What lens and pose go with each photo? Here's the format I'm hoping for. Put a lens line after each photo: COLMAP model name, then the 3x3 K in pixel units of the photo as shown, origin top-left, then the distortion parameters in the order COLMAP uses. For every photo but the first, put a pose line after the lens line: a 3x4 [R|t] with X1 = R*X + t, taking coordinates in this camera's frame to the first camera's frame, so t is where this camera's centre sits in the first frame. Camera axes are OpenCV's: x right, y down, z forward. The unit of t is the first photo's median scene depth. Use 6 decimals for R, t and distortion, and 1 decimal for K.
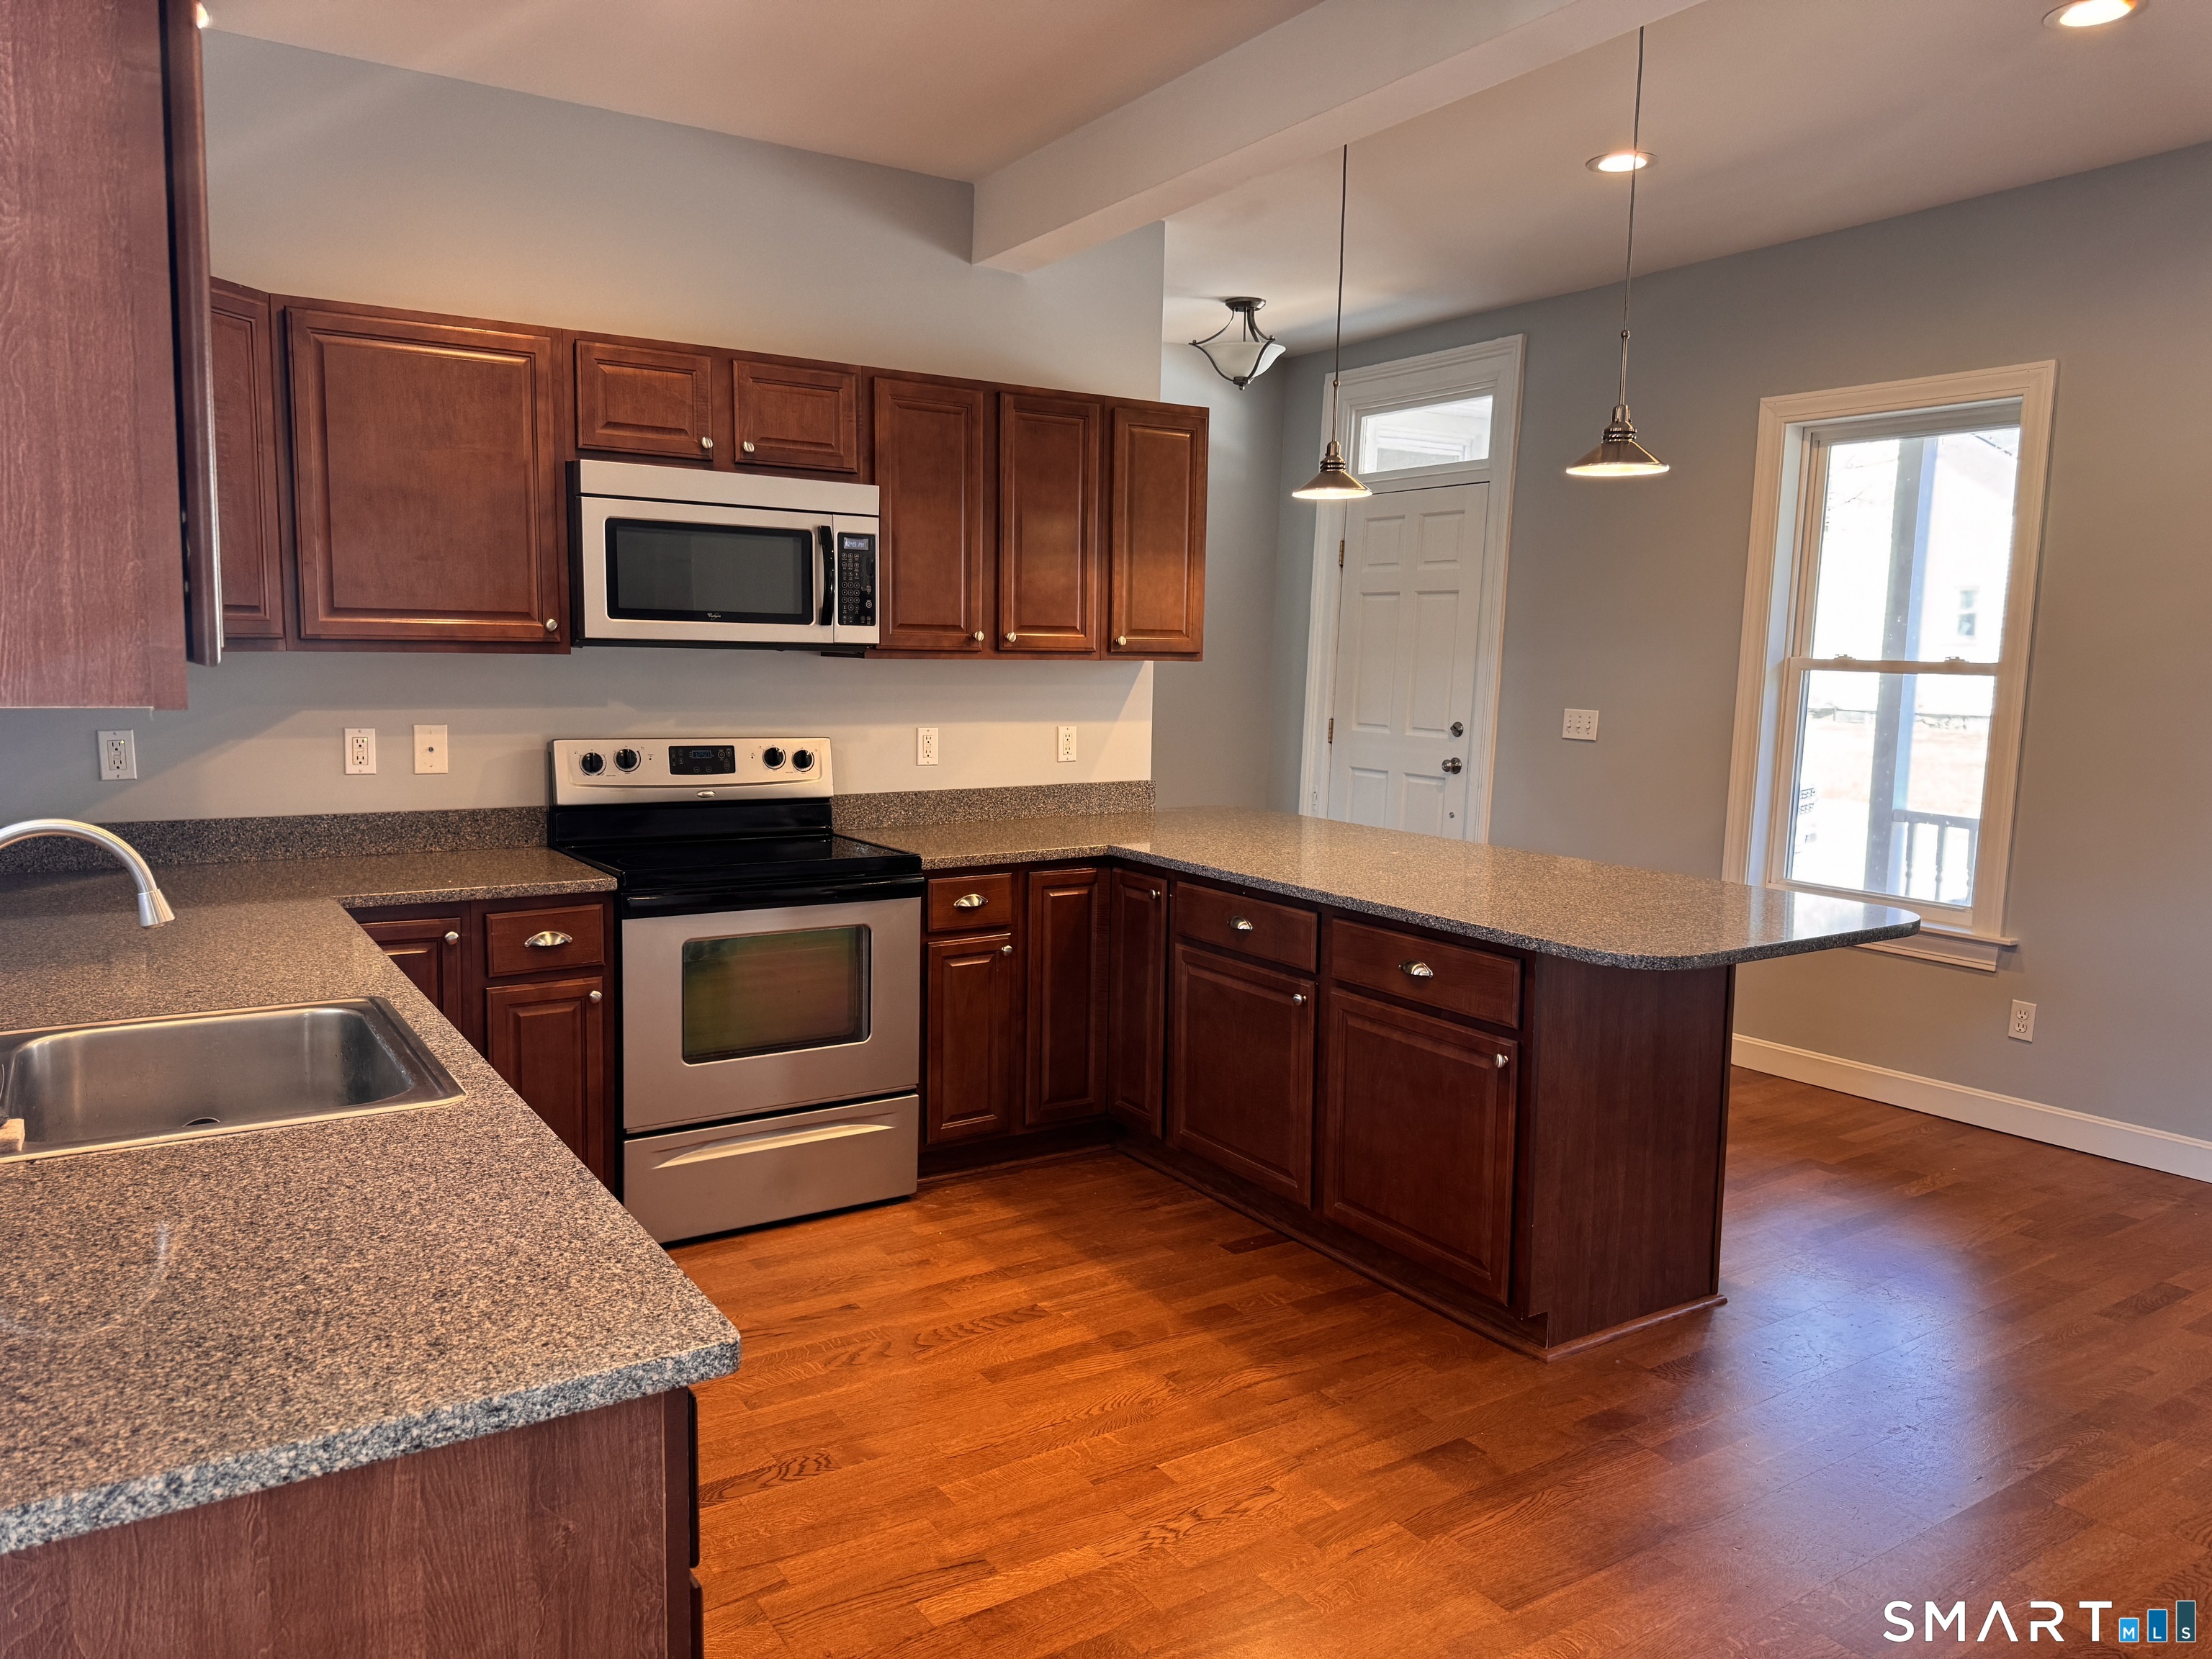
lens RADIAL K [[1550.7, 0, 1115.4], [0, 1550.7, 830.7], [0, 0, 1]] dist [0.132827, -0.216507]
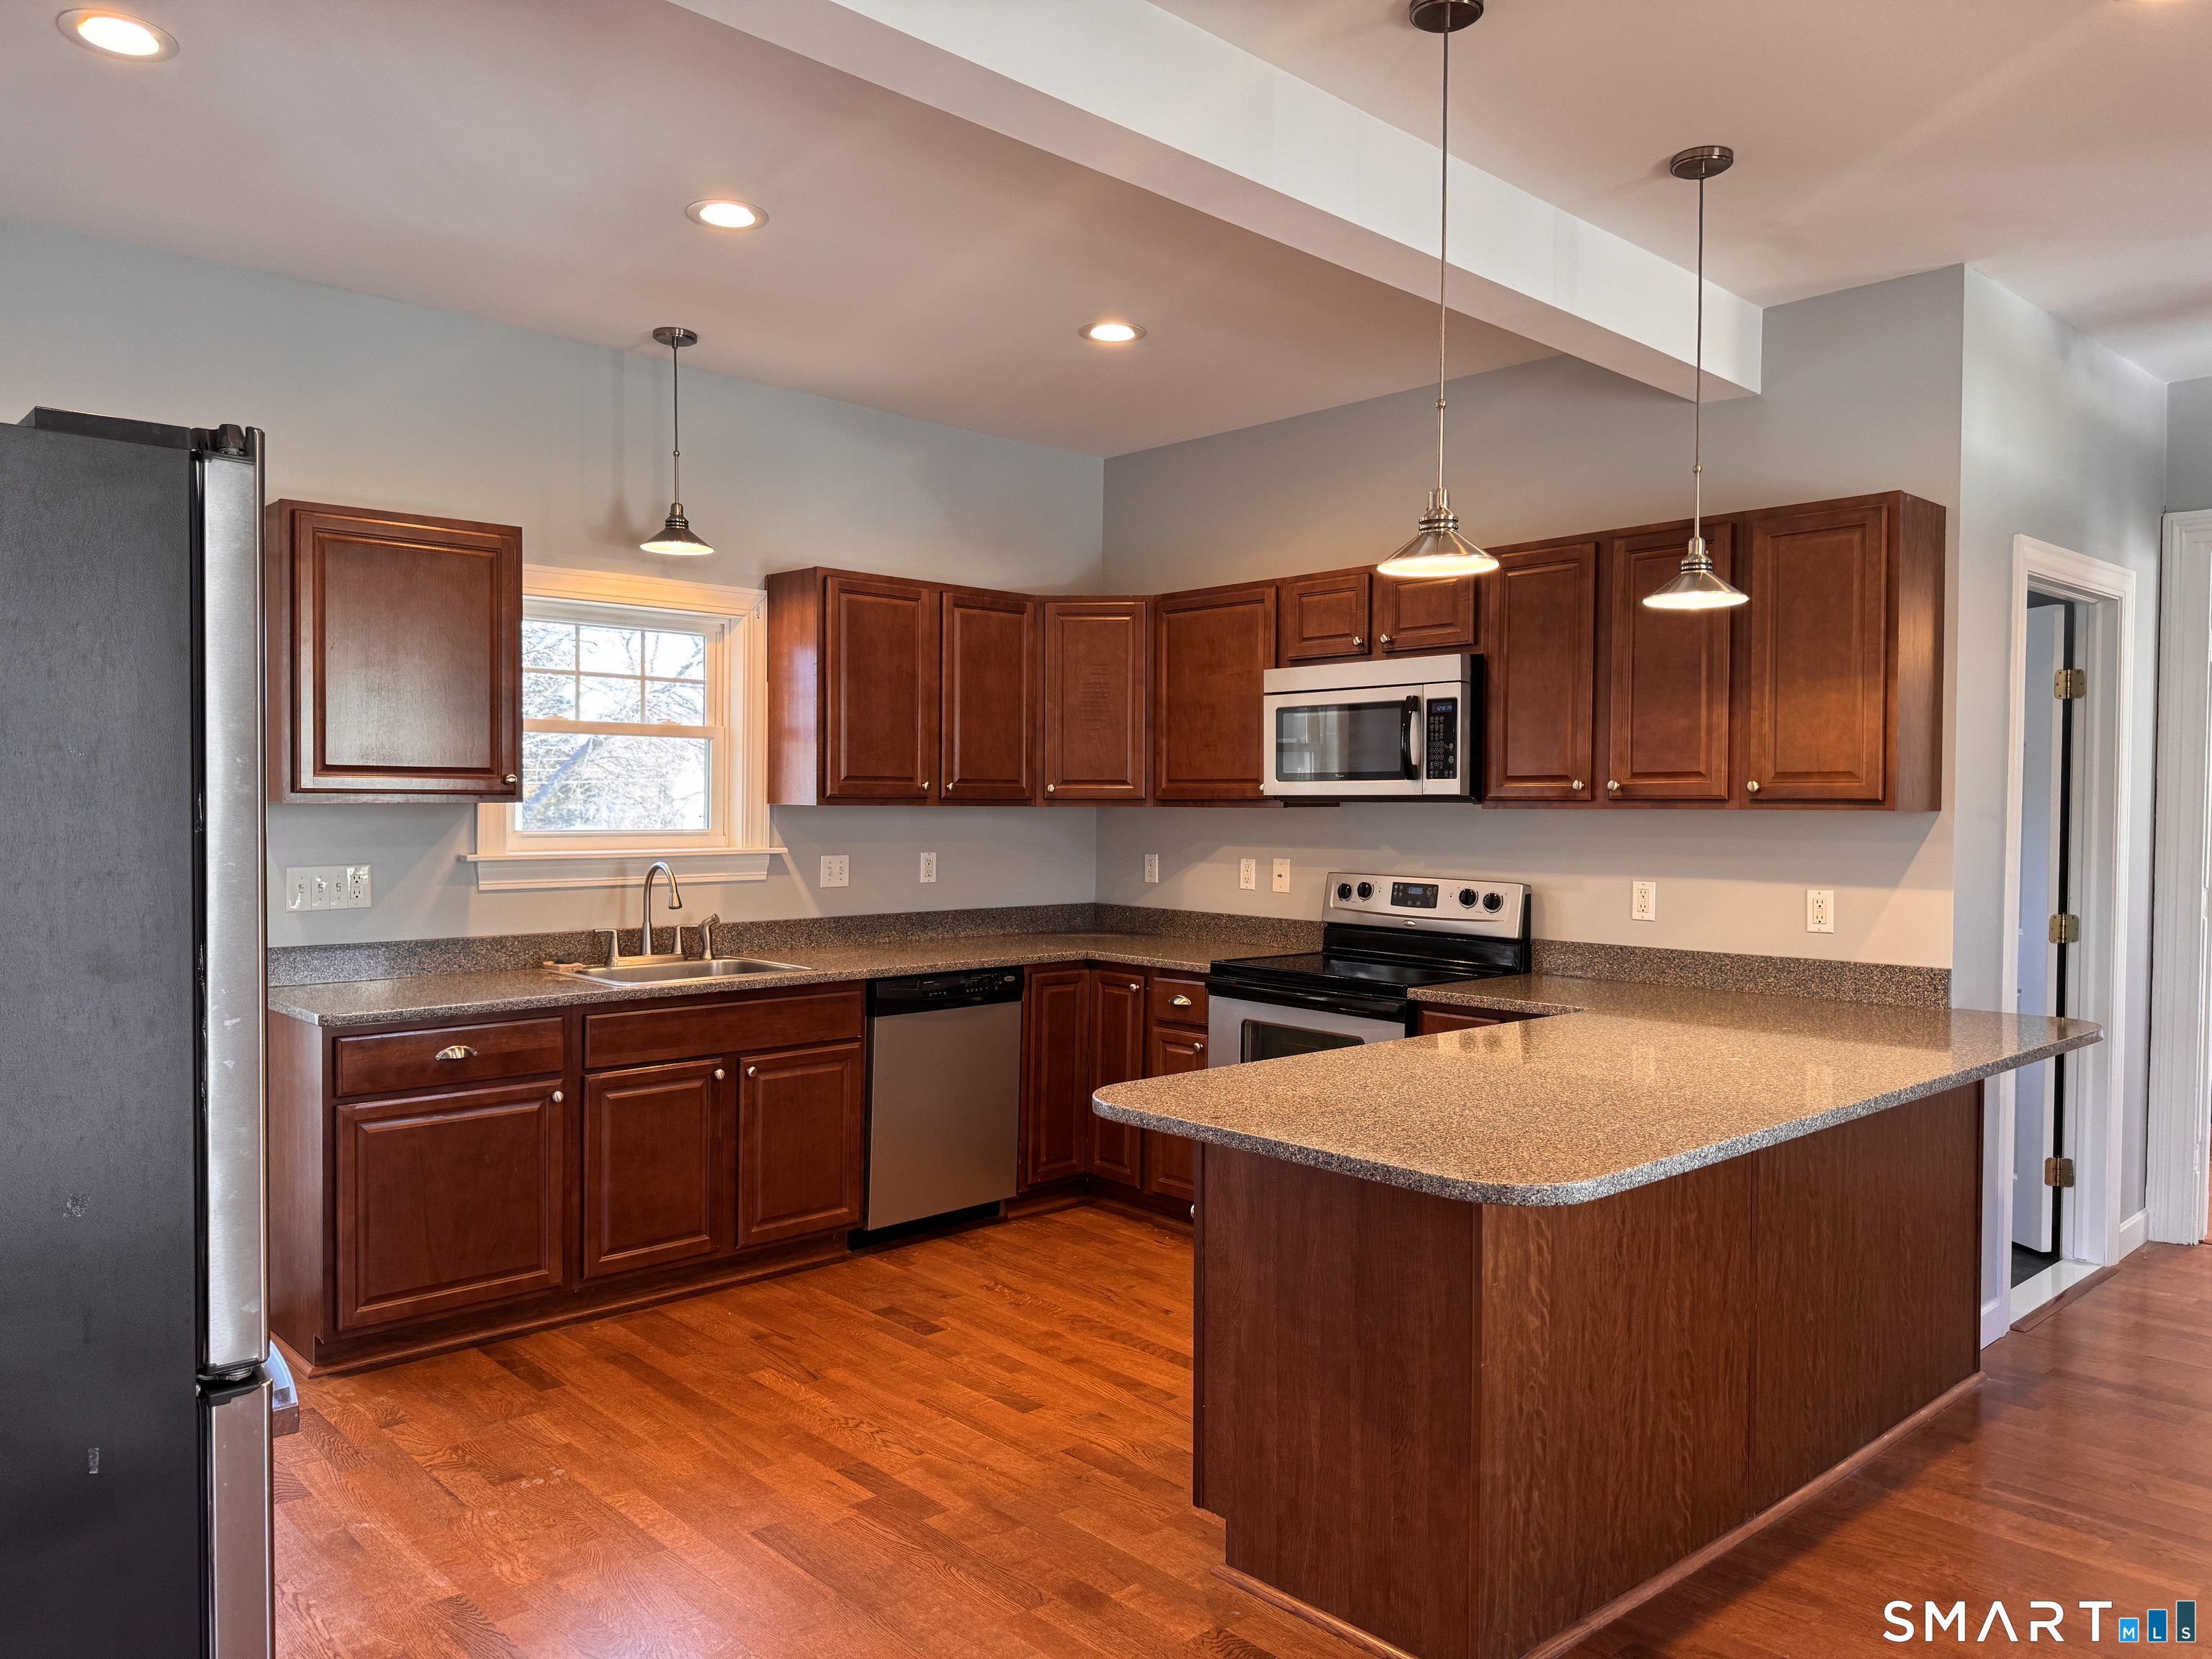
lens RADIAL K [[1550.7, 0, 1115.4], [0, 1550.7, 830.7], [0, 0, 1]] dist [0.132827, -0.216507]
pose [[0.163411, -0.000009, -0.986558, 0.878899], [-0.122340, 0.992281, -0.020274, -0.042105], [0.978943, 0.124008, 0.162149, 0.576808]]
